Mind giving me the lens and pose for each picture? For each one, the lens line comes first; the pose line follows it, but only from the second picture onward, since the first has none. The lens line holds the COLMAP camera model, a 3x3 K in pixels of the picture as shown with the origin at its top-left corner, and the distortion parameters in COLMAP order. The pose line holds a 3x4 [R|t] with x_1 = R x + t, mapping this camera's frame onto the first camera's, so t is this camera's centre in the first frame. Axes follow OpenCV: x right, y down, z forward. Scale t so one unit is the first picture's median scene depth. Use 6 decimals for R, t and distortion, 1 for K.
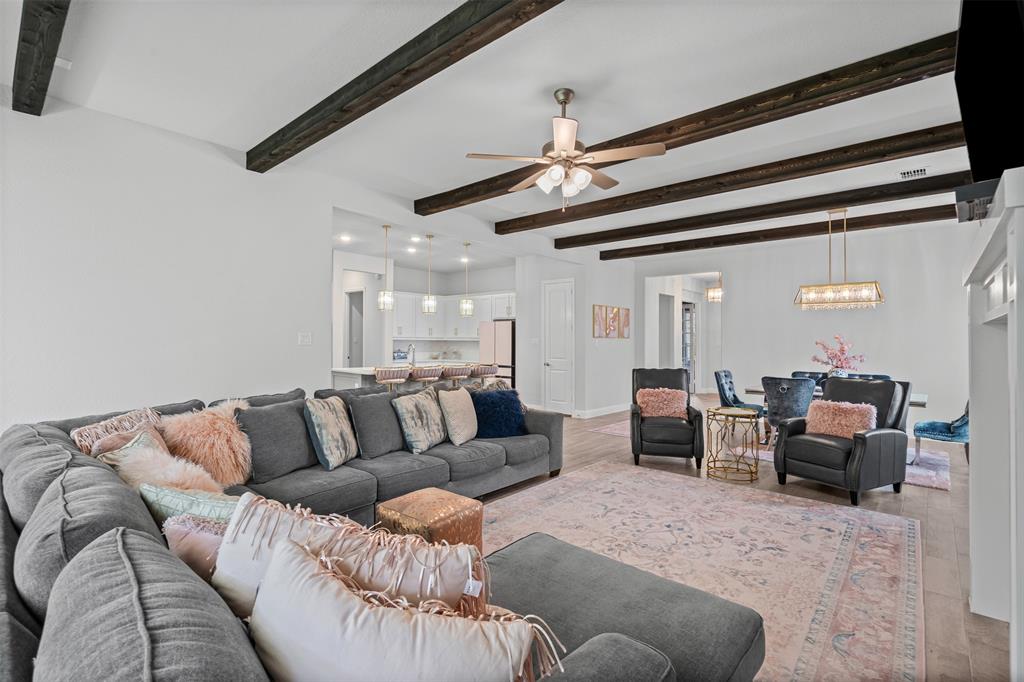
lens RADIAL K [[469.5, 0, 508.8], [0, 469.5, 347.4], [0, 0, 1]] dist [-0.000681, 0.001158]
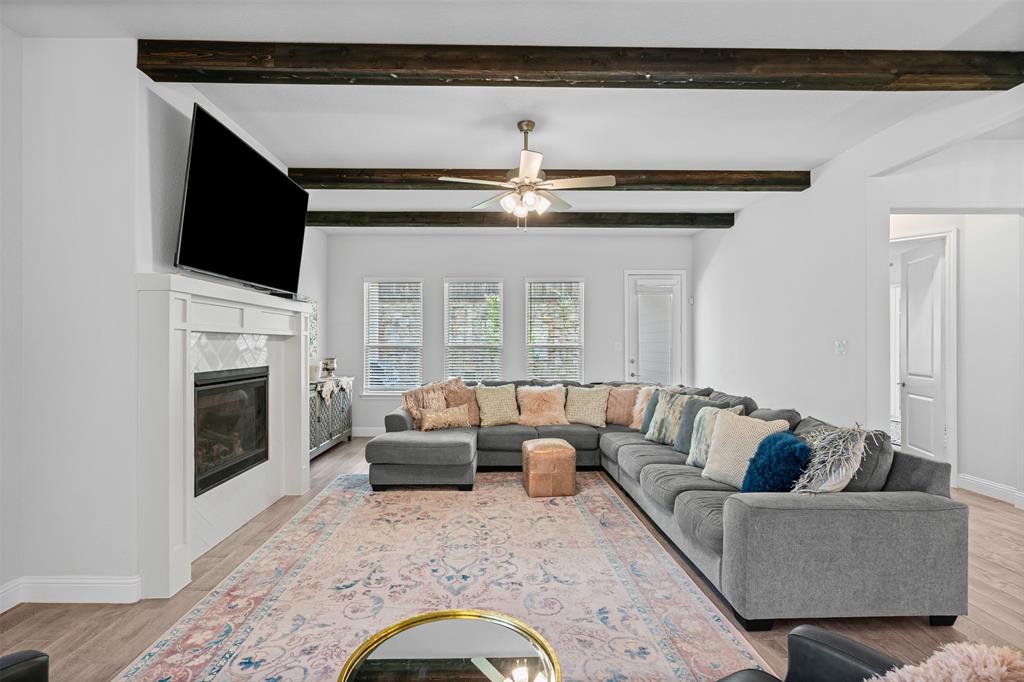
lens RADIAL K [[474.3, 0, 503.3], [0, 474.3, 342.0], [0, 0, 1]] dist [0.000403, 0.000618]
pose [[-0.732246, -0.011101, -0.680950, 0.817942], [-0.015226, 0.999884, 0.000073, -0.020008], [0.680870, 0.010422, -0.732330, 1.576286]]
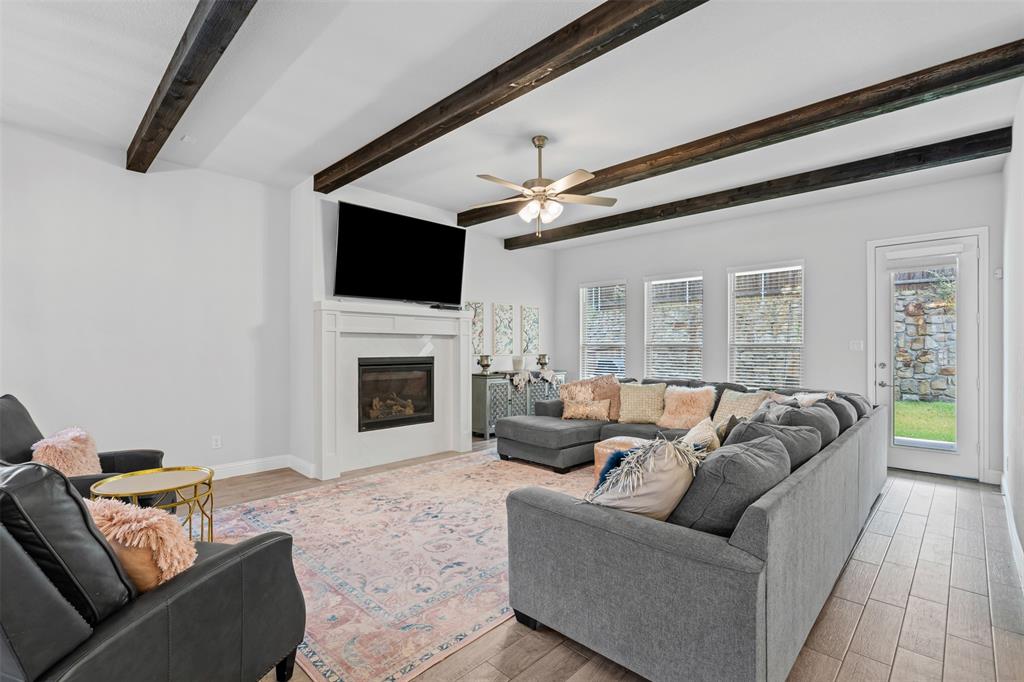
lens RADIAL K [[469.5, 0, 508.8], [0, 469.5, 347.4], [0, 0, 1]] dist [-0.000681, 0.001158]
pose [[-0.998930, -0.010880, 0.044941, 0.128580], [-0.010083, 0.999789, 0.017909, -0.016978], [-0.045126, 0.017436, -0.998829, 1.963937]]
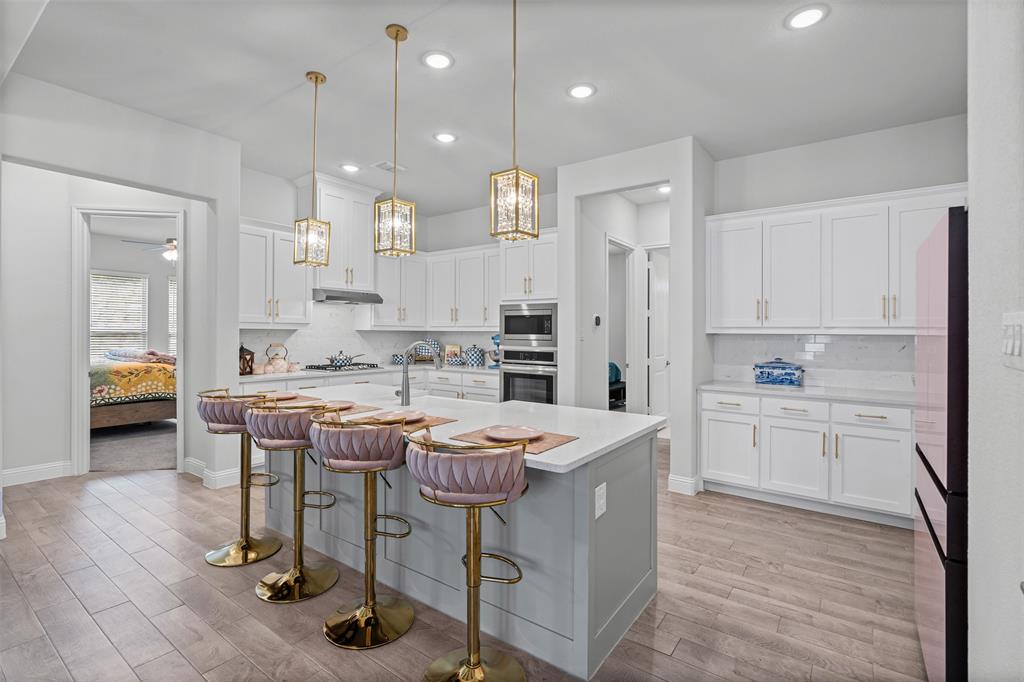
lens RADIAL K [[476.6, 0, 514.2], [0, 476.6, 334.7], [0, 0, 1]] dist [0.000593, 0.000445]
pose [[0.095193, -0.005071, -0.995446, 0.408348], [-0.021831, 0.999736, -0.007180, -0.023485], [0.995219, 0.022415, 0.095057, 2.230556]]
